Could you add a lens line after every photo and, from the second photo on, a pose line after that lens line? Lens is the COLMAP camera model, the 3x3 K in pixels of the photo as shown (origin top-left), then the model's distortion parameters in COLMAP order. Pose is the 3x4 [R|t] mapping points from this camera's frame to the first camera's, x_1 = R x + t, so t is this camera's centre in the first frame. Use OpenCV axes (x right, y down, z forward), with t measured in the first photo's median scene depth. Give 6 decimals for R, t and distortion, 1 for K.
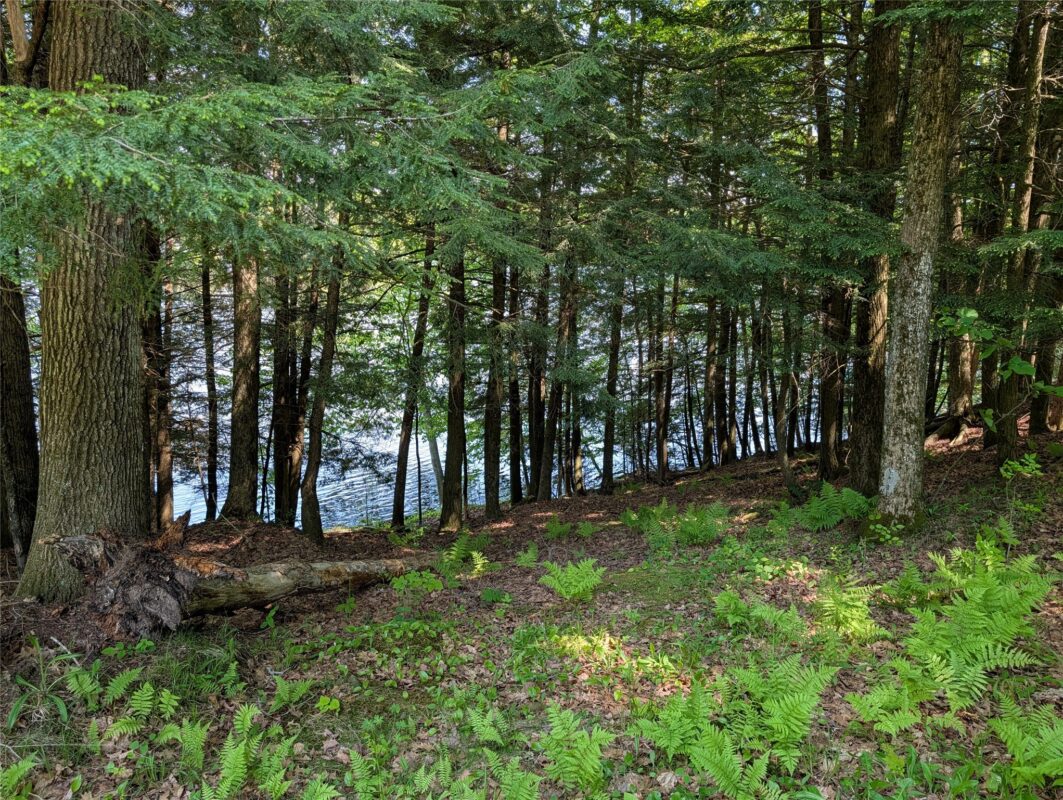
lens RADIAL K [[758.2, 0, 533.4], [0, 758.2, 368.5], [0, 0, 1]] dist [0.038683, -0.030557]
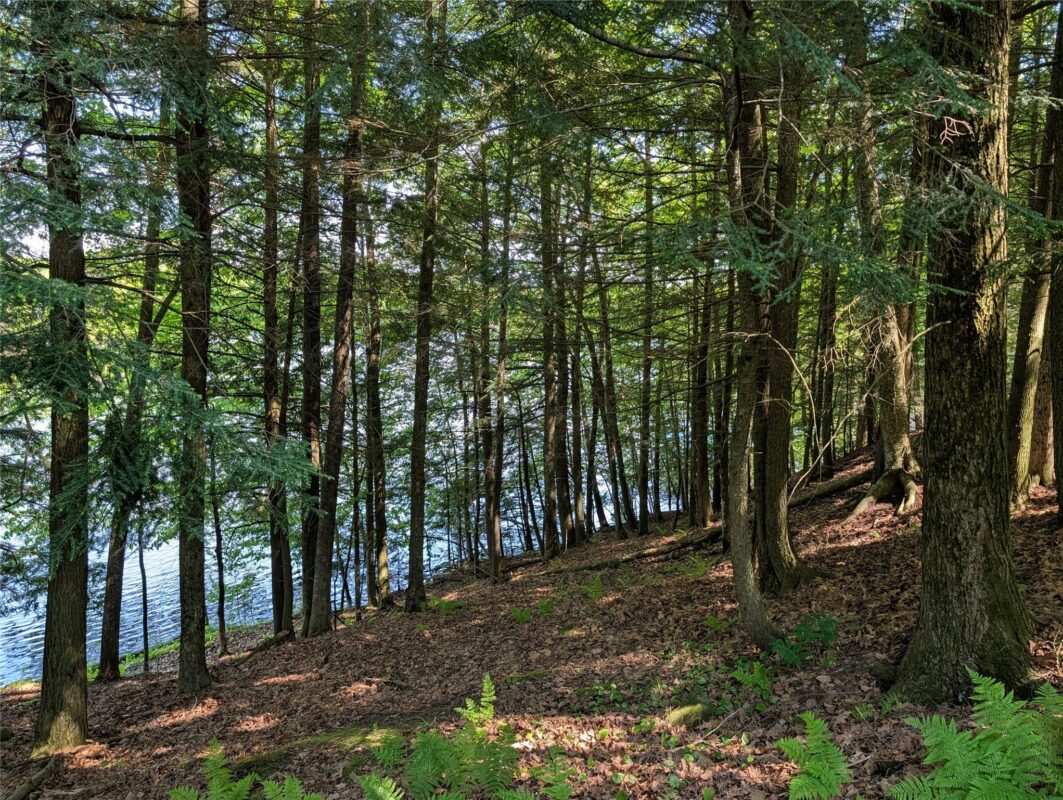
lens RADIAL K [[758.2, 0, 527.3], [0, 758.2, 399.7], [0, 0, 1]] dist [0.038683, -0.030557]
pose [[0.977288, -0.023683, 0.210587, 0.035535], [0.036229, 0.997778, -0.055920, 0.012530], [-0.208795, 0.062279, 0.975974, 0.187681]]
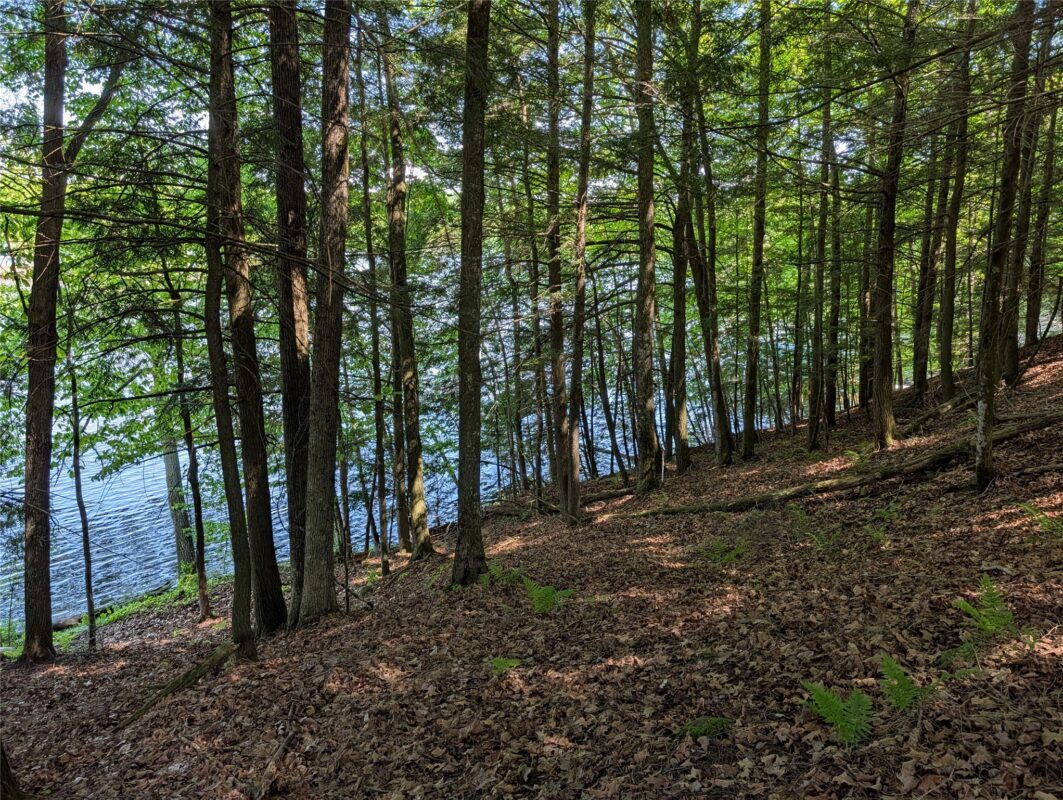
lens RADIAL K [[758.2, 0, 534.2], [0, 758.2, 395.3], [0, 0, 1]] dist [0.038683, -0.030557]
pose [[0.983729, -0.047777, 0.173191, 0.040918], [0.041665, 0.998380, 0.038756, 0.030529], [-0.174762, -0.030909, 0.984125, 0.357594]]
